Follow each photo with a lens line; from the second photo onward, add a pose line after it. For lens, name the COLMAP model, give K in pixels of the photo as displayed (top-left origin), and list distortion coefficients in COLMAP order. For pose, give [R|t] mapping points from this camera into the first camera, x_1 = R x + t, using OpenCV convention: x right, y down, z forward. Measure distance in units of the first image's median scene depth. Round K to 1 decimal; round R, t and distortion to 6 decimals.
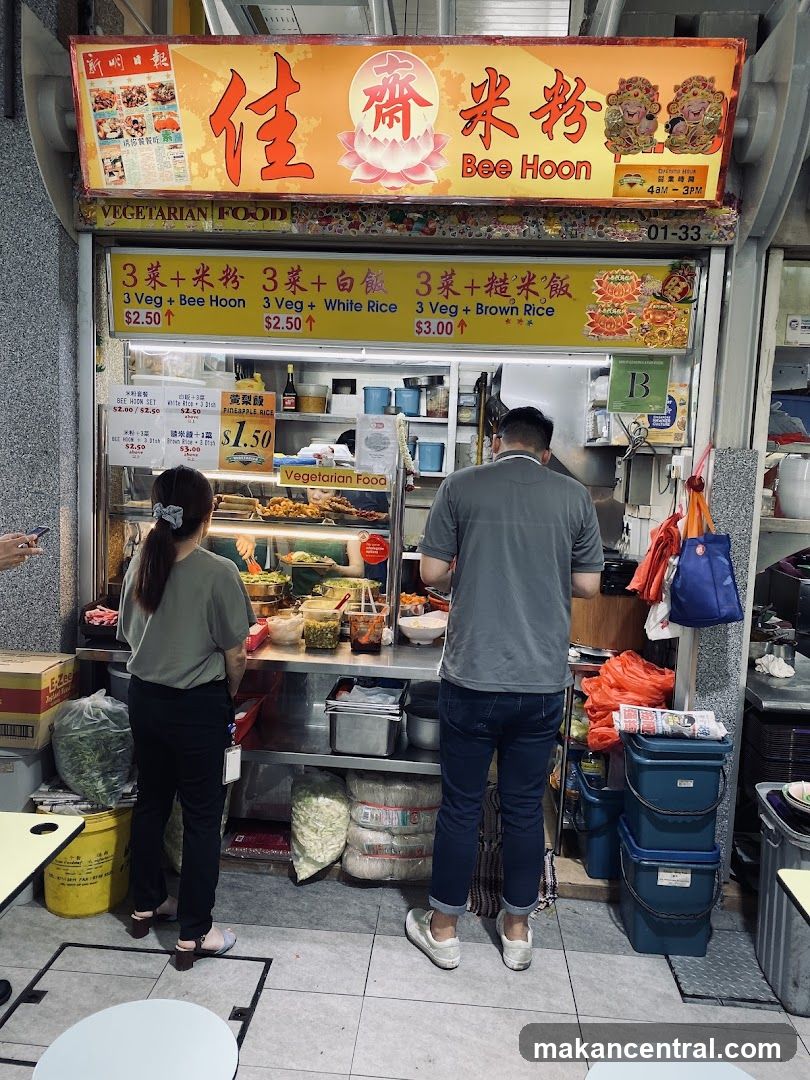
lens RADIAL K [[812.4, 0, 405.5], [0, 812.4, 531.2], [0, 0, 1]] dist [0.002980, 0.008327]
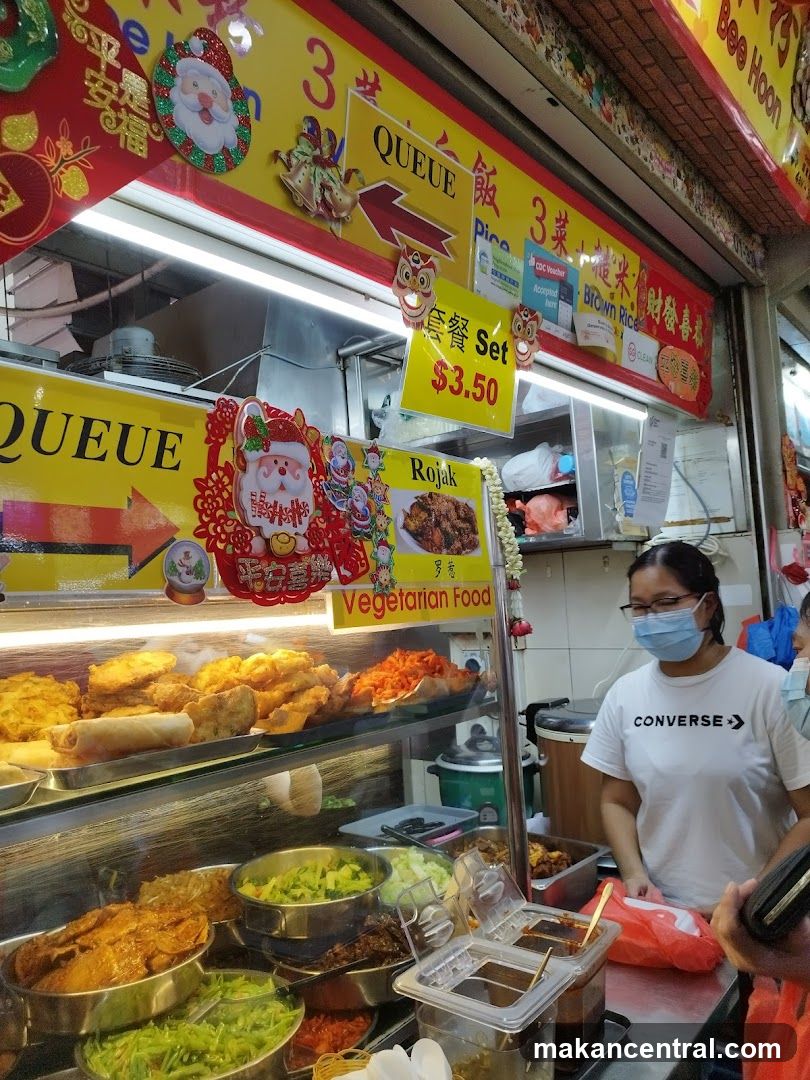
lens RADIAL K [[780.5, 0, 401.9], [0, 780.5, 535.7], [0, 0, 1]] dist [0.019301, -0.025084]
pose [[0.576794, -0.005608, 0.816870, -0.486188], [0.169669, 0.978992, -0.113083, -0.079725], [-0.799075, 0.203823, 0.565628, 0.942477]]
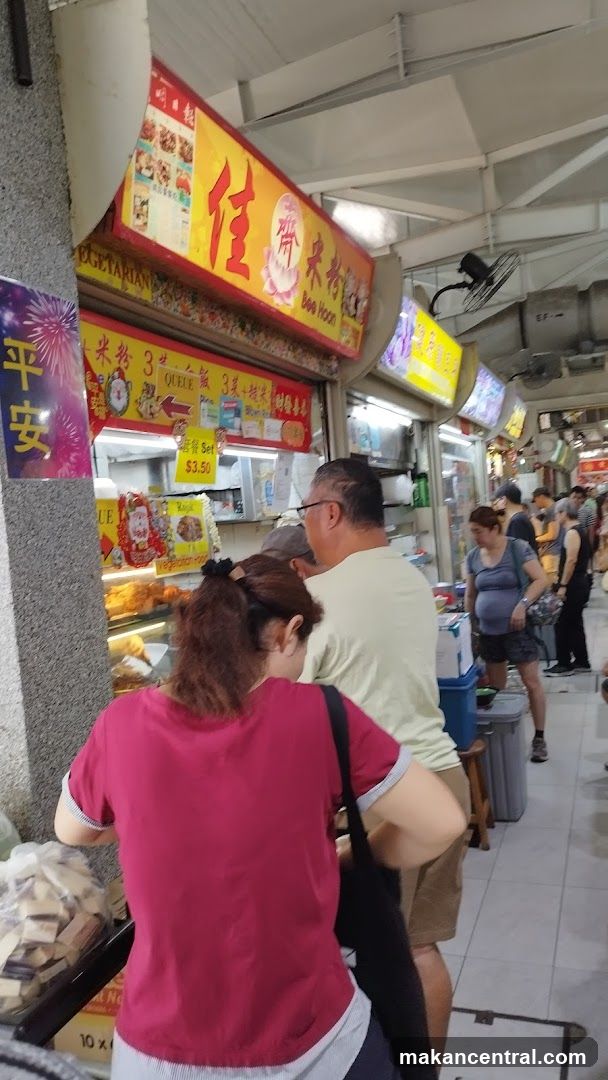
lens RADIAL K [[789.6, 0, 291.4], [0, 789.6, 552.9], [0, 0, 1]] dist [0.005393, -0.004626]
pose [[0.308991, -0.104635, 0.945291, -1.120529], [0.202347, 0.978406, 0.042159, -0.122122], [-0.929290, 0.178250, 0.323491, 0.691612]]
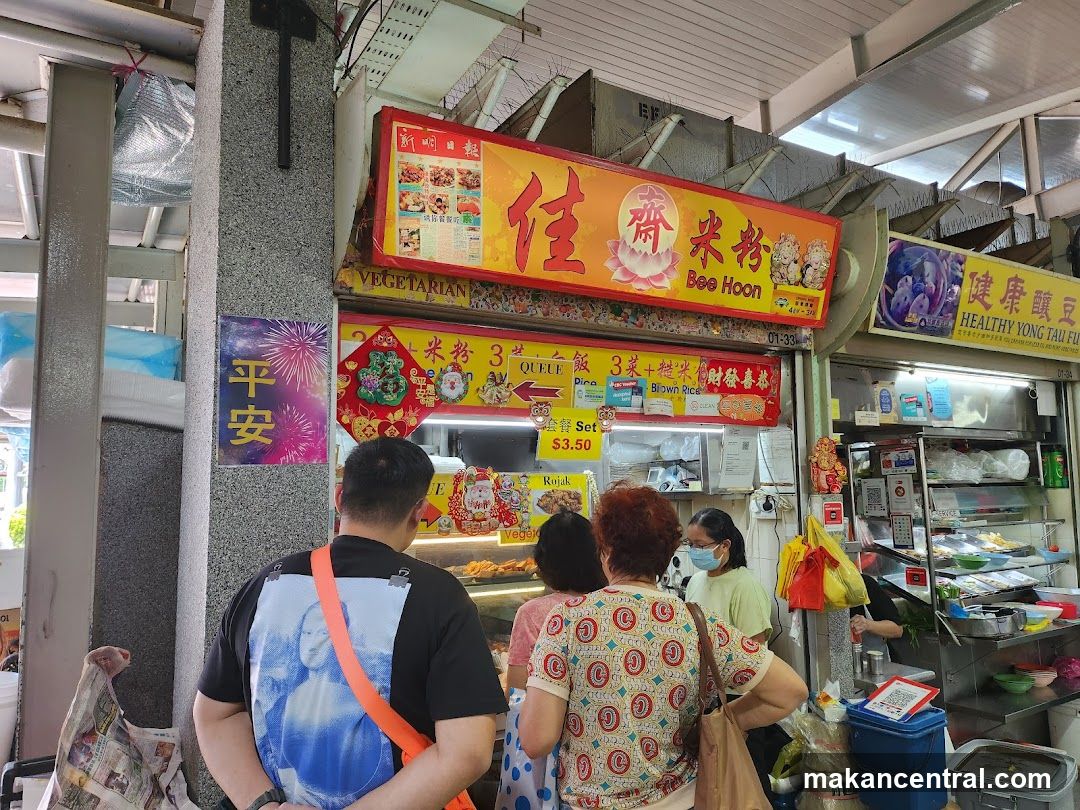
lens RADIAL K [[743.7, 0, 544.3], [0, 743.7, 412.7], [0, 0, 1]] dist [0.052575, -0.006727]
pose [[0.820722, 0.005887, 0.571297, -0.754970], [0.108698, 0.980073, -0.166255, -0.083965], [-0.560892, 0.198548, 0.803728, 0.249424]]
